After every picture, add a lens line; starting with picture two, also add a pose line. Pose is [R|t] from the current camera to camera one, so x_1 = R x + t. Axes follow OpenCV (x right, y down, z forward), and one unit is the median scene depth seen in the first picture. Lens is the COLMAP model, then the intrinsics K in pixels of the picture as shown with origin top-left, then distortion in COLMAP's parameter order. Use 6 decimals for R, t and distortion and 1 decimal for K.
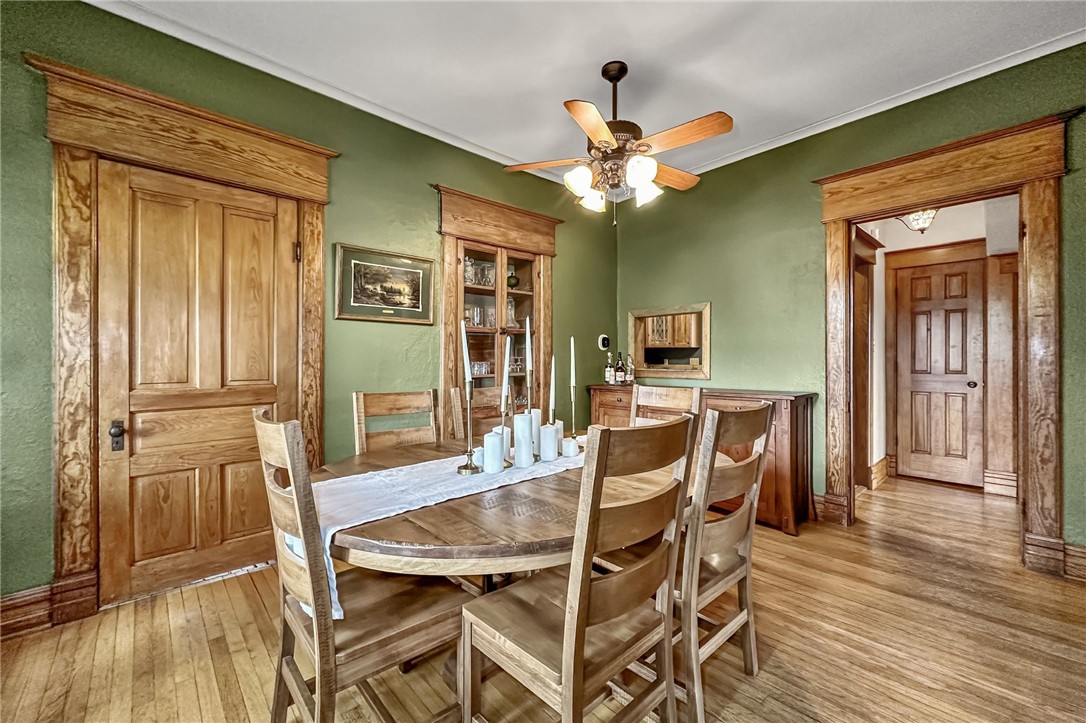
lens RADIAL K [[440.2, 0, 543.0], [0, 440.2, 361.5], [0, 0, 1]] dist [-0.002880, 0.000209]
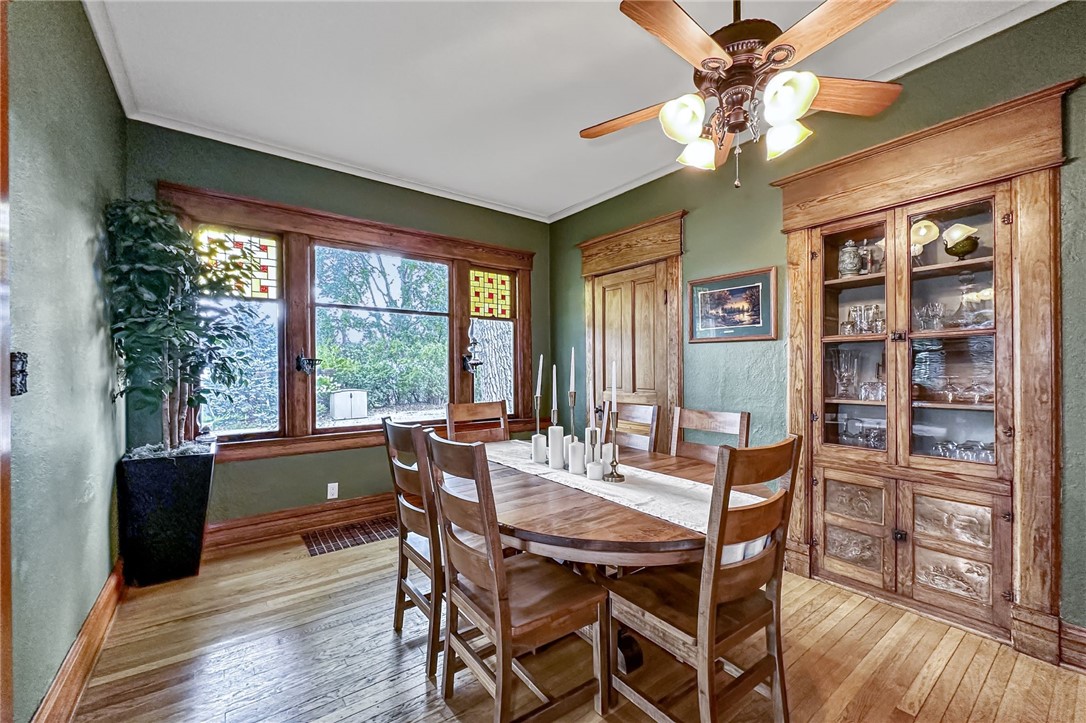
lens RADIAL K [[440.2, 0, 543.0], [0, 440.2, 361.5], [0, 0, 1]] dist [-0.002880, 0.000209]
pose [[-0.103545, -0.009118, -0.994583, 0.745837], [0.003493, 0.999948, -0.009530, -0.033528], [0.994619, -0.004461, -0.103508, 0.673482]]
